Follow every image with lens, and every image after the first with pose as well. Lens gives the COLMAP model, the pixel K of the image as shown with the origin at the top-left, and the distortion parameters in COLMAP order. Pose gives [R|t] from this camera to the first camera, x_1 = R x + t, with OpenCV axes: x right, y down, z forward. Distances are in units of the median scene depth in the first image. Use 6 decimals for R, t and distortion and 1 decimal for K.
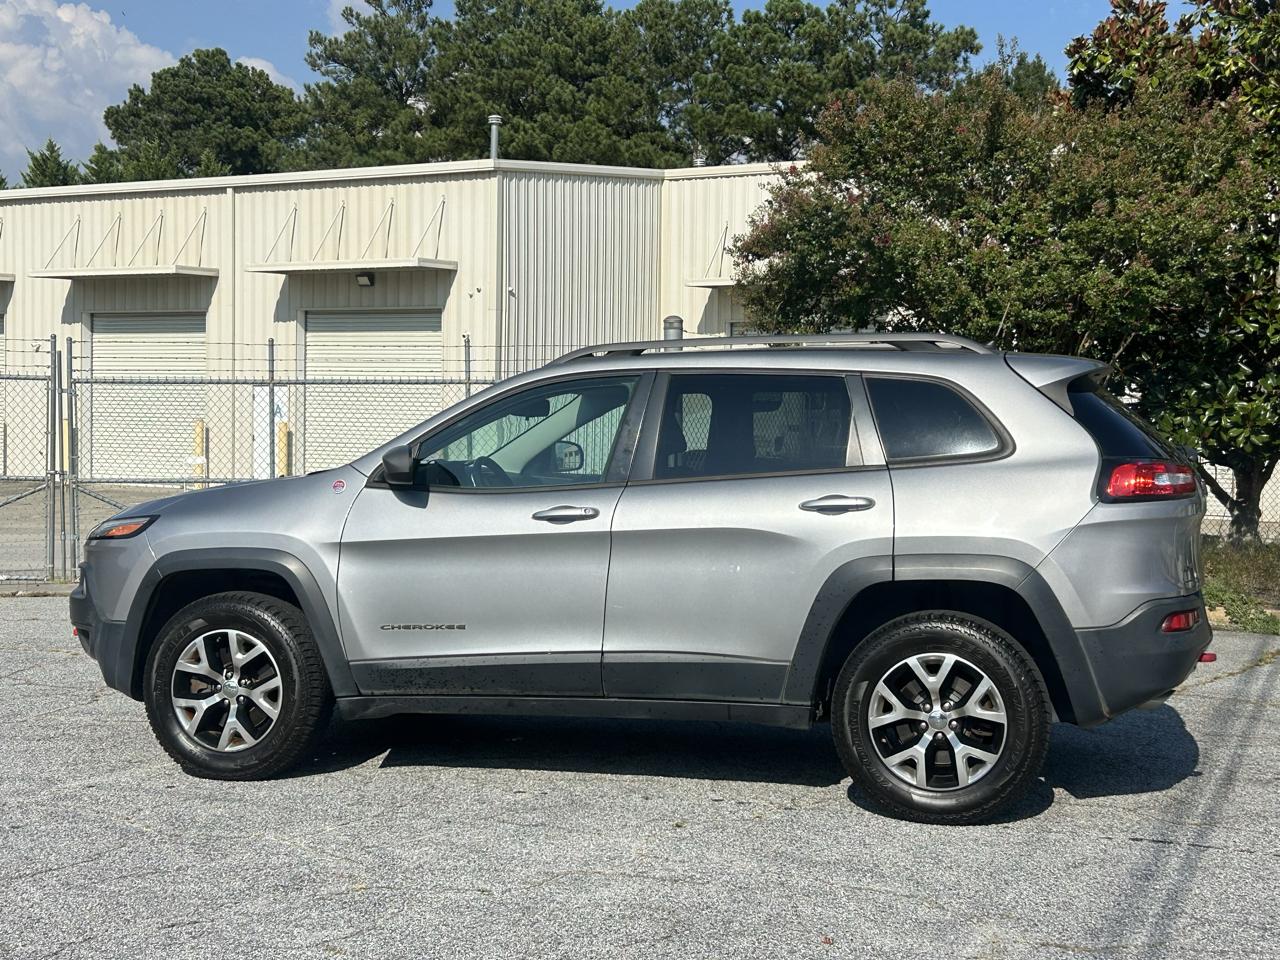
lens RADIAL K [[1860.1, 0, 627.0], [0, 1860.1, 478.4], [0, 0, 1]] dist [0.090711, 0.000000]
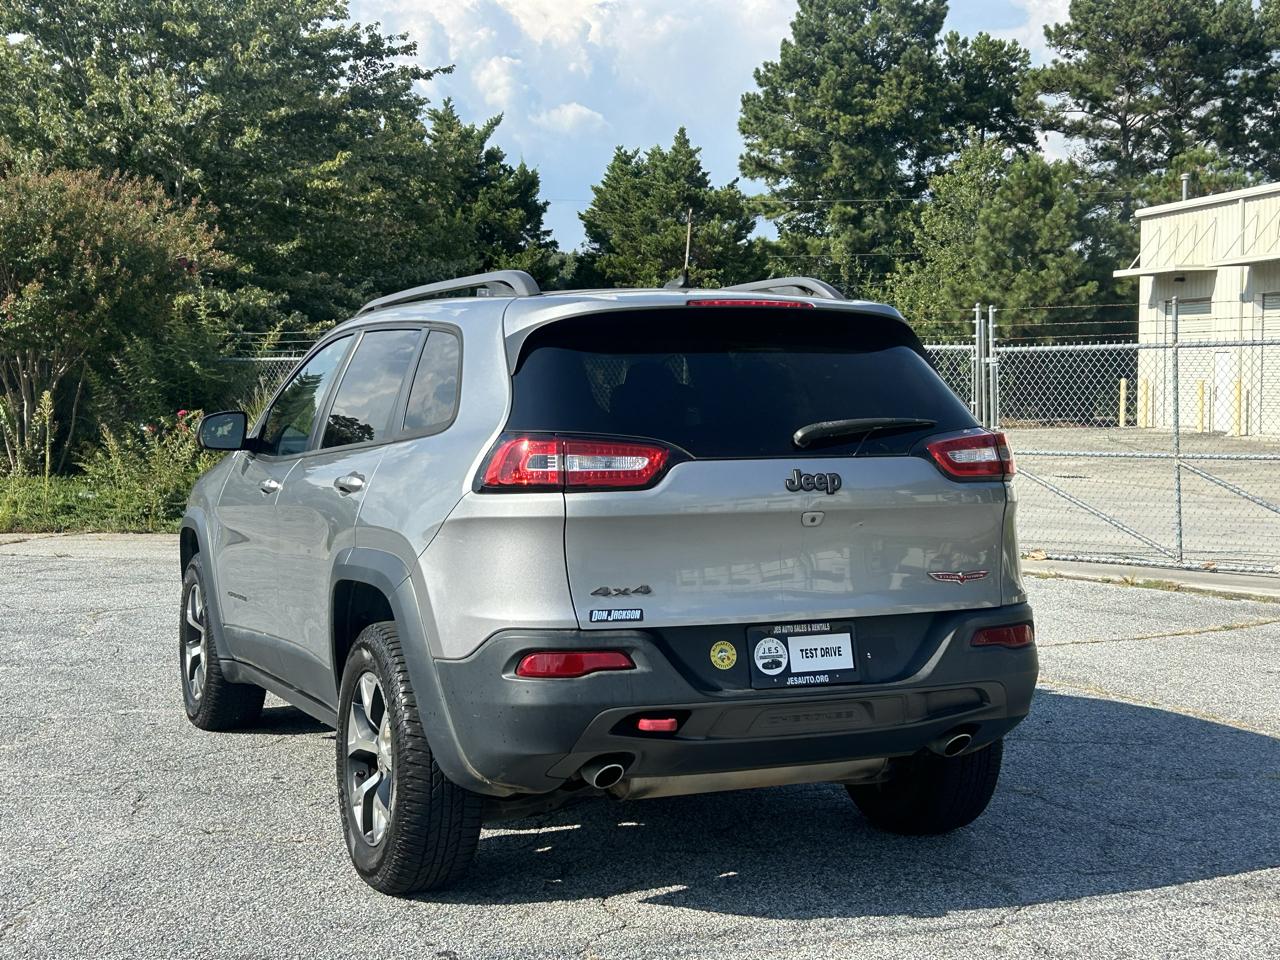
lens RADIAL K [[1860.1, 0, 639.3], [0, 1860.1, 478.3], [0, 0, 1]] dist [0.090711, 0.000000]
pose [[0.639777, 0.029926, -0.767978, 0.741401], [-0.018612, 0.999552, 0.023444, -0.009258], [0.768335, -0.000706, 0.640047, 0.501060]]
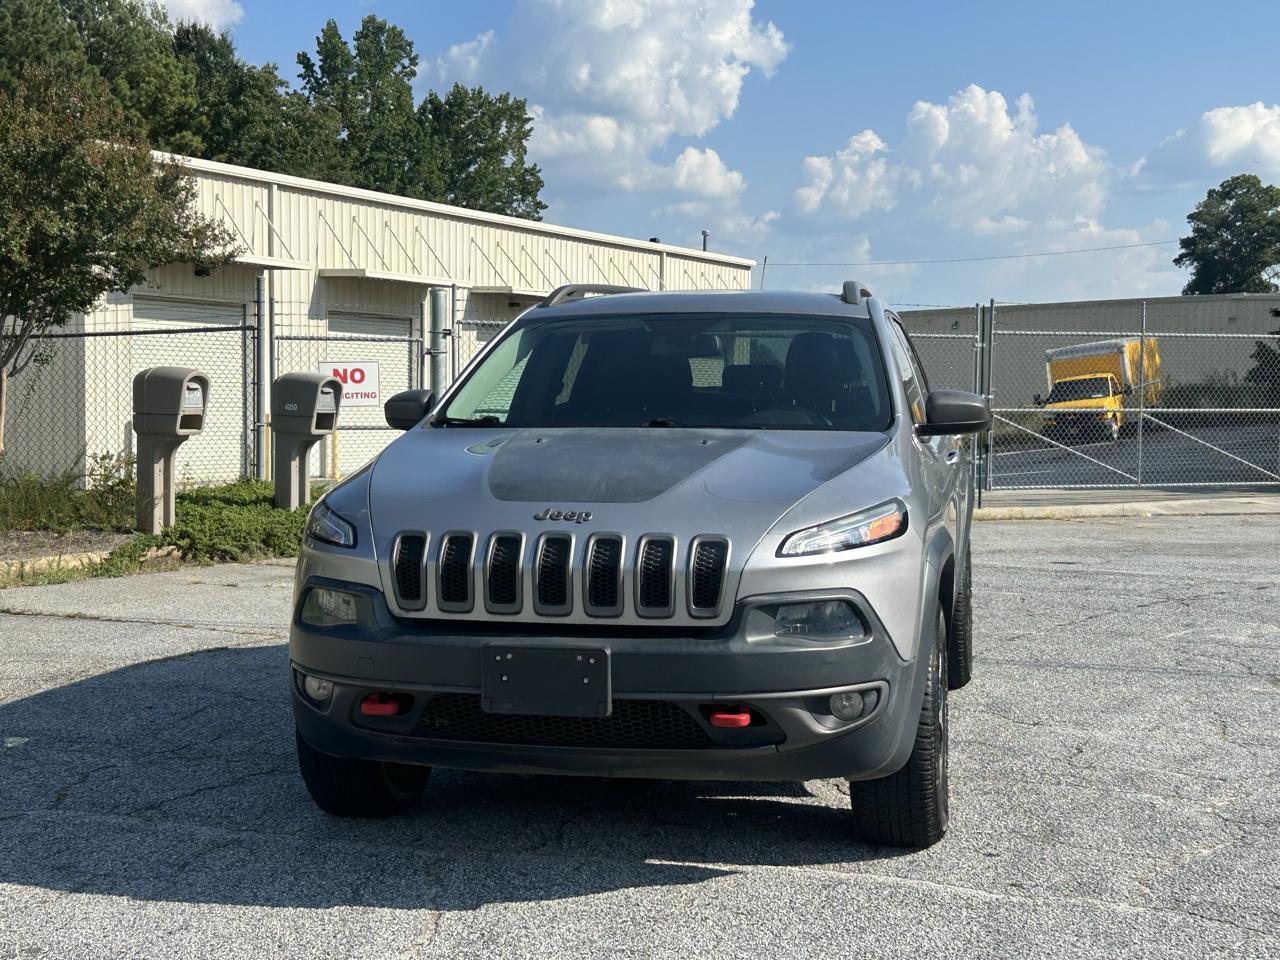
lens RADIAL K [[1860.1, 0, 636.5], [0, 1860.1, 484.9], [0, 0, 1]] dist [0.090711, 0.000000]
pose [[-0.081526, -0.060578, 0.994829, -0.923052], [0.029865, 0.997554, 0.063191, -0.031074], [-0.996224, 0.034862, -0.079517, 1.147777]]
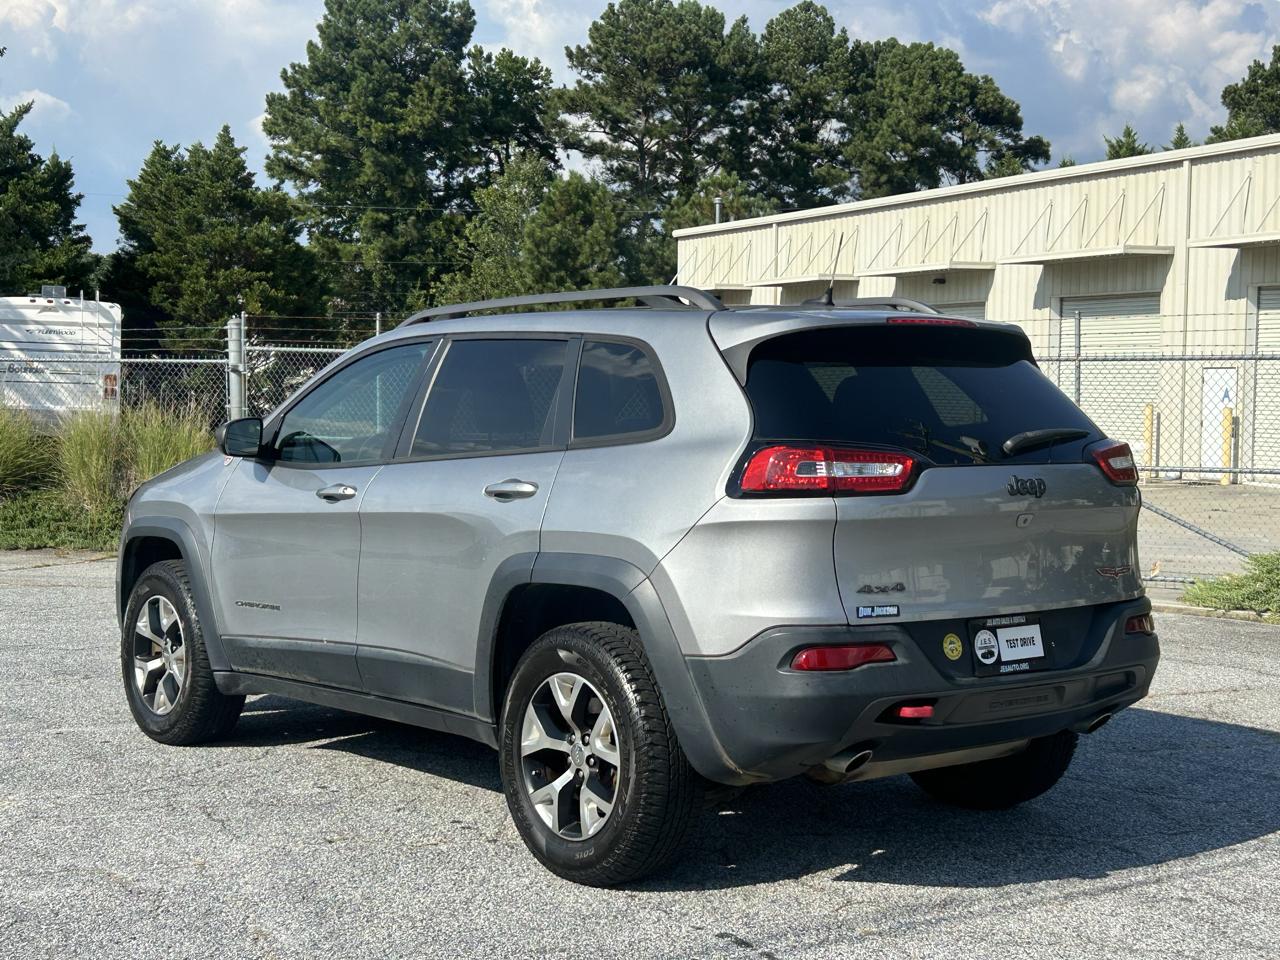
lens RADIAL K [[1860.1, 0, 635.8], [0, 1860.1, 483.5], [0, 0, 1]] dist [0.090711, 0.000000]
pose [[0.820995, 0.027929, -0.570252, 0.571103], [-0.022364, 0.999609, 0.016761, -0.003977], [0.570497, -0.001007, 0.821299, 0.296957]]
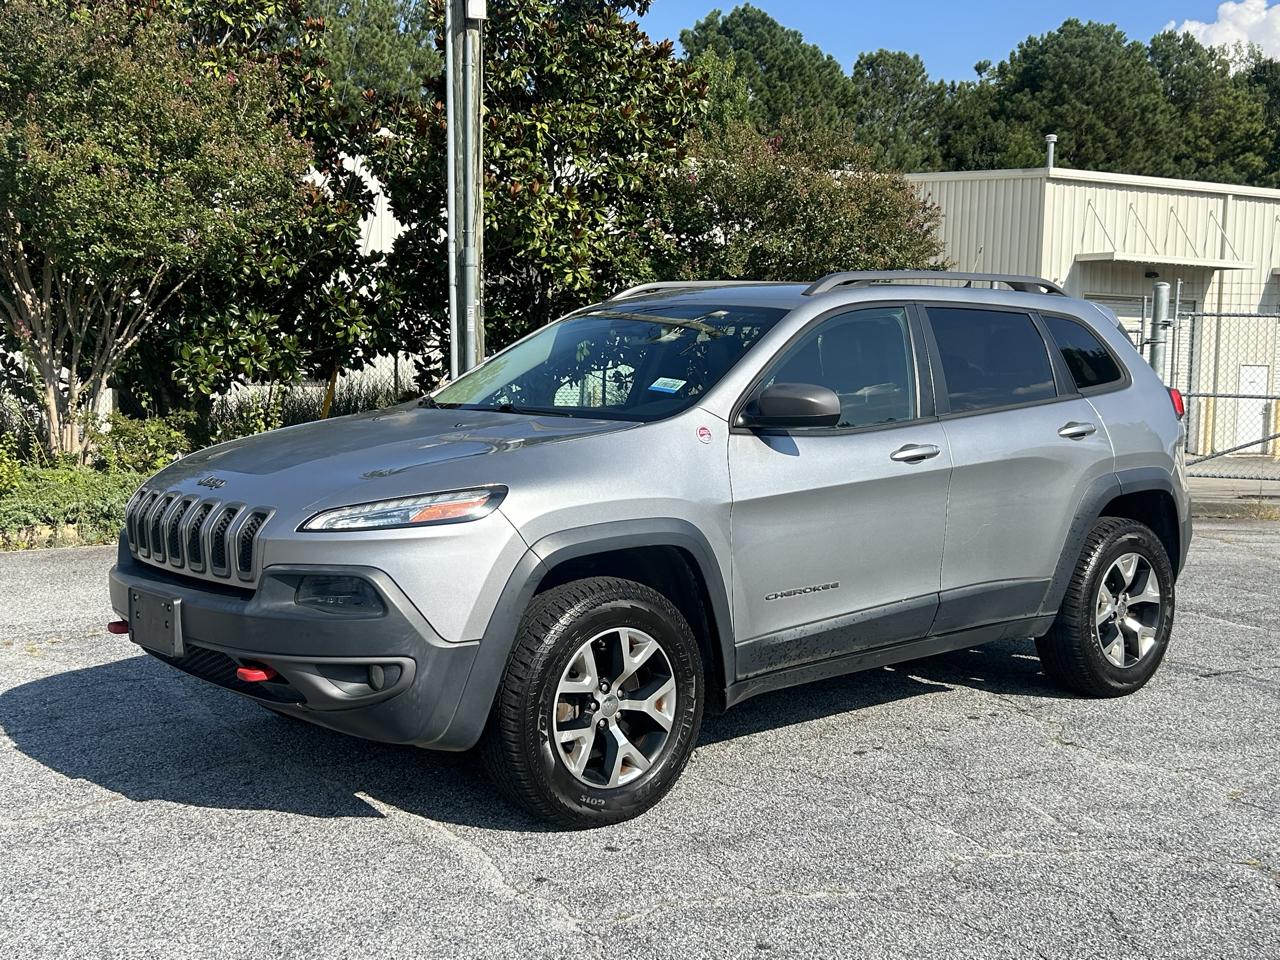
lens RADIAL K [[1498.8, 0, 629.6], [0, 1498.8, 493.6], [0, 0, 1]] dist [0.042658, 0.000000]
pose [[0.546671, -0.073174, 0.834144, -0.695254], [0.018318, 0.996981, 0.075454, -0.018907], [-0.837147, -0.025969, 0.546361, 0.648272]]
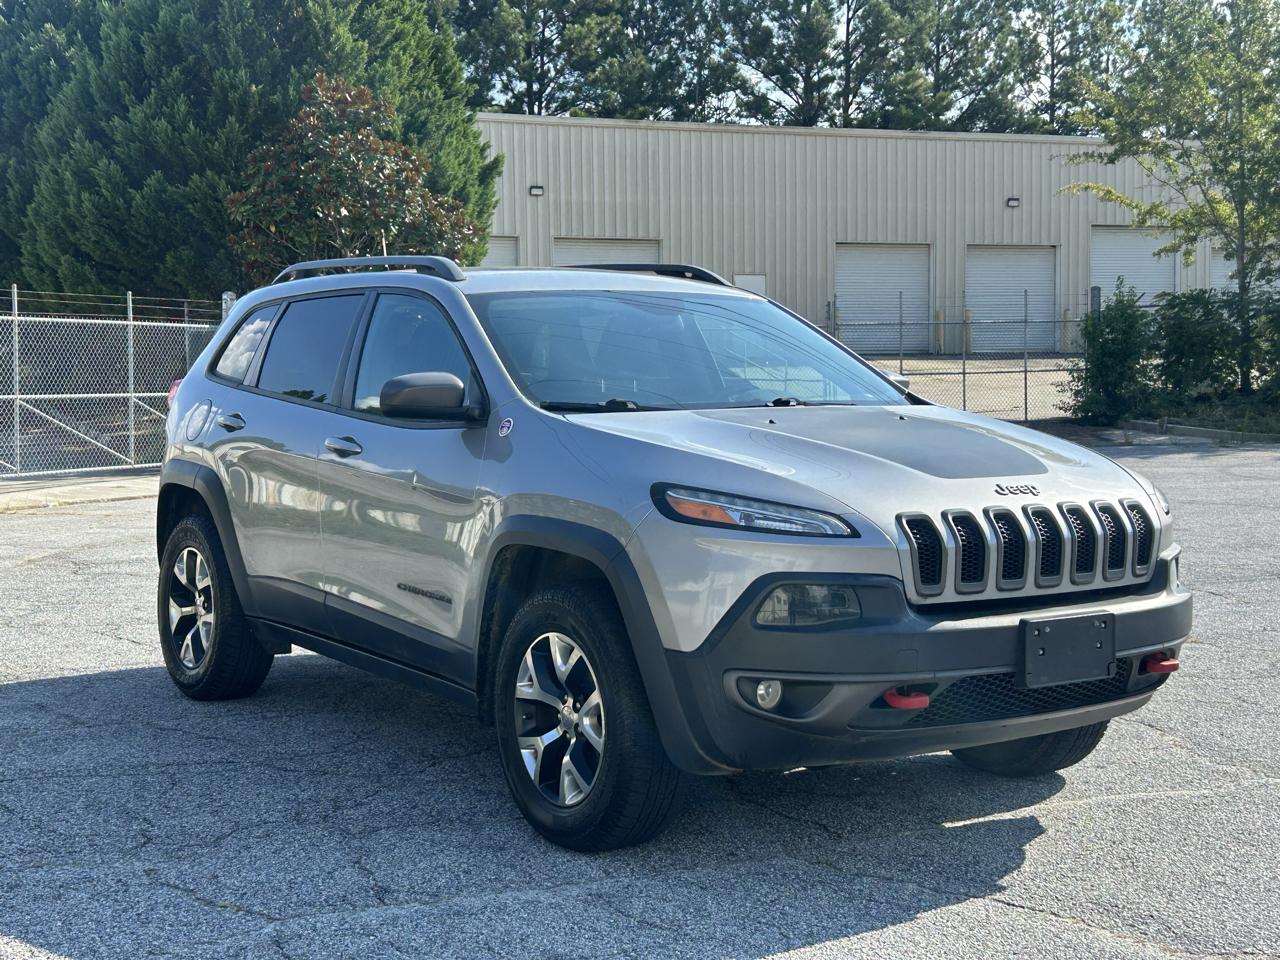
lens RADIAL K [[1860.1, 0, 639.6], [0, 1860.1, 475.8], [0, 0, 1]] dist [0.090711, 0.000000]
pose [[-0.774727, -0.038018, 0.631152, -0.592776], [0.021813, 0.995990, 0.086770, -0.045361], [-0.631920, 0.080990, -0.770791, 1.714237]]
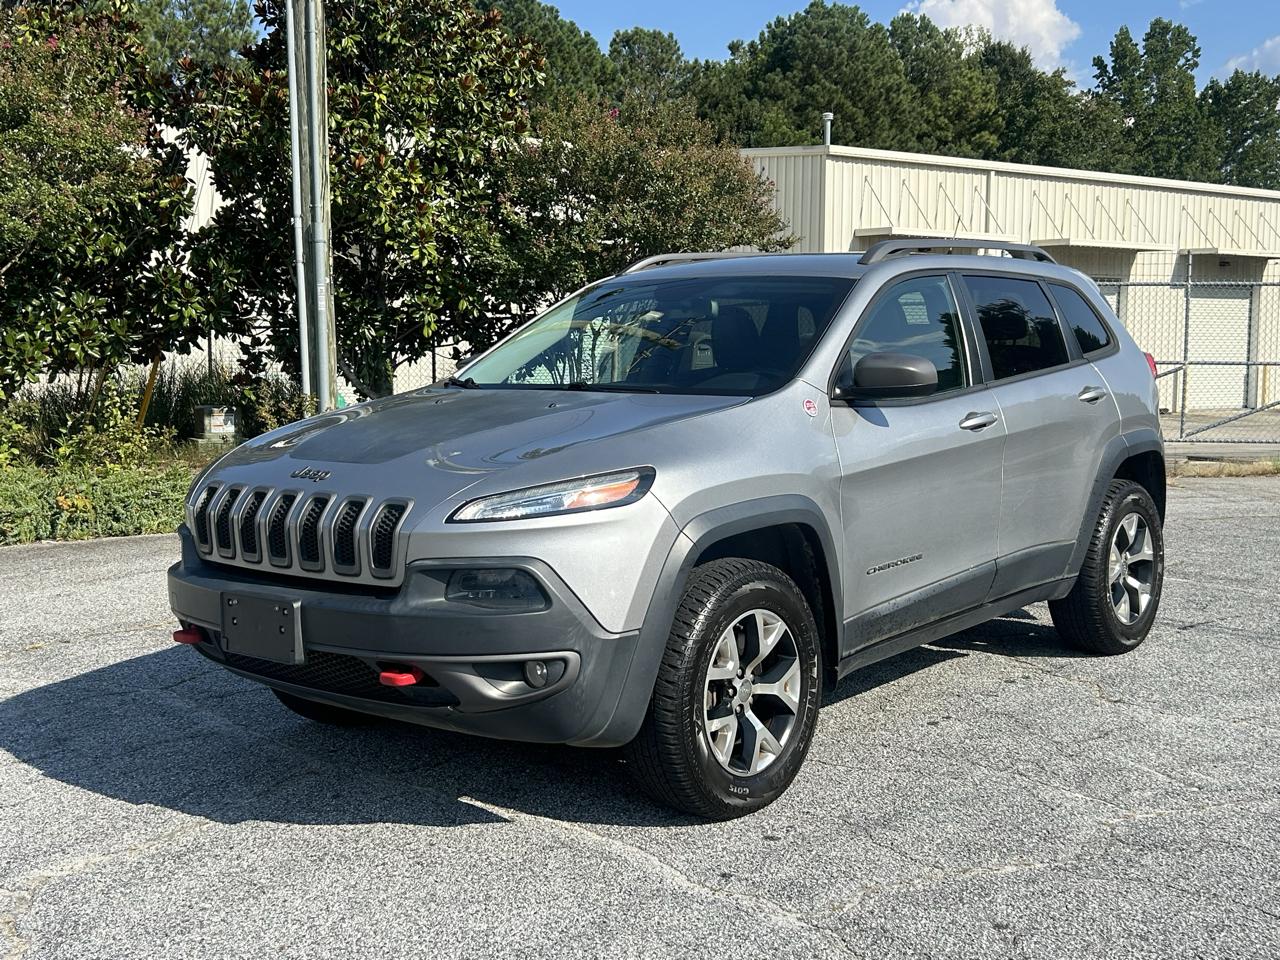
lens RADIAL K [[1498.8, 0, 635.3], [0, 1498.8, 492.7], [0, 0, 1]] dist [0.042658, 0.000000]
pose [[0.396916, -0.102126, 0.912155, -0.743282], [0.039683, 0.994771, 0.094108, -0.021518], [-0.916997, -0.001156, 0.398894, 0.787793]]
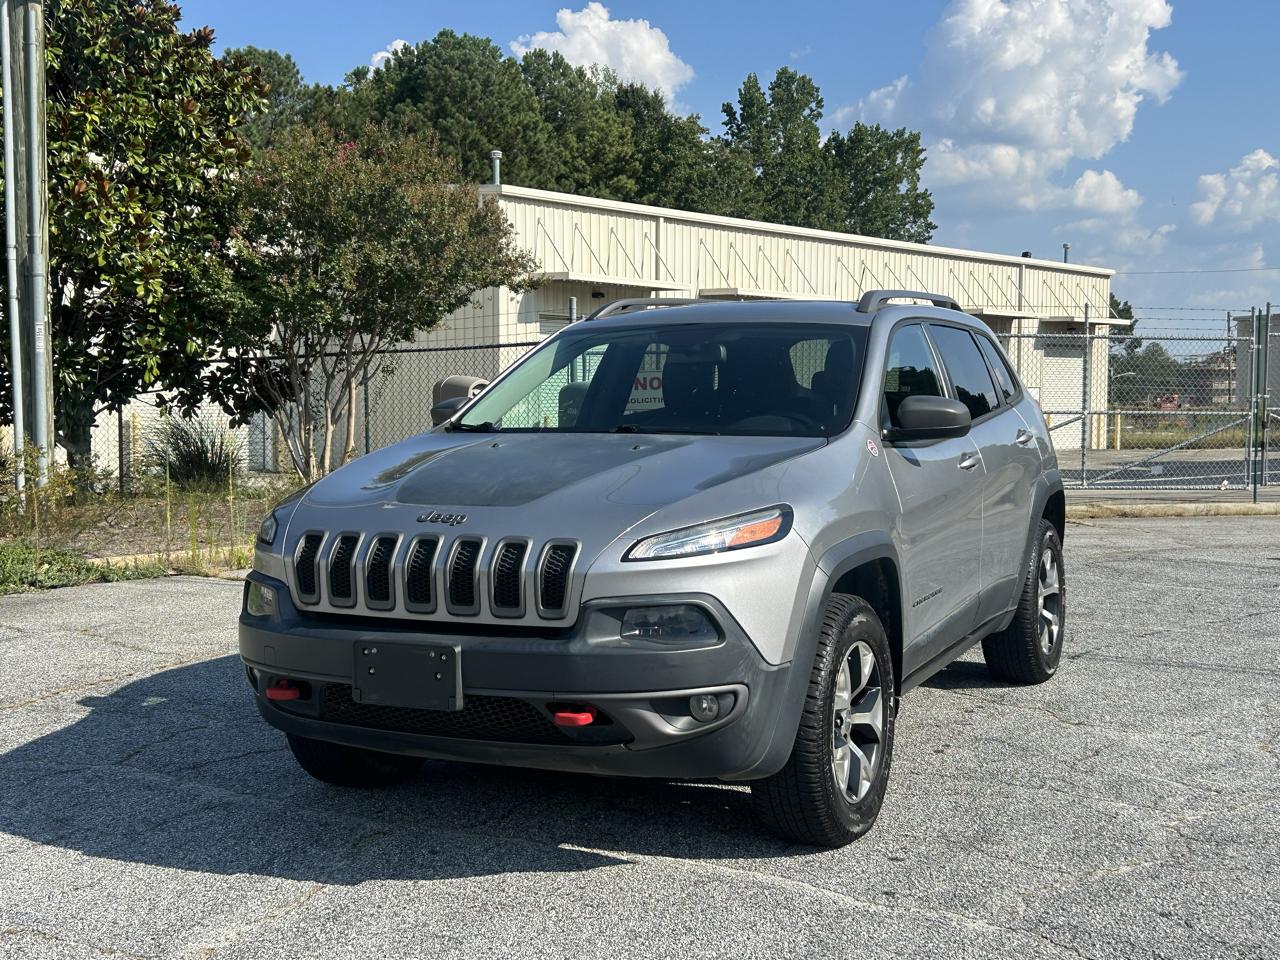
lens RADIAL K [[1621.1, 0, 639.1], [0, 1621.1, 474.5], [0, 0, 1]] dist [0.051025, 0.000000]
pose [[0.158142, -0.060676, 0.985550, -0.854548], [0.037974, 0.997746, 0.055334, -0.026678], [-0.986686, 0.028675, 0.160090, 0.954762]]
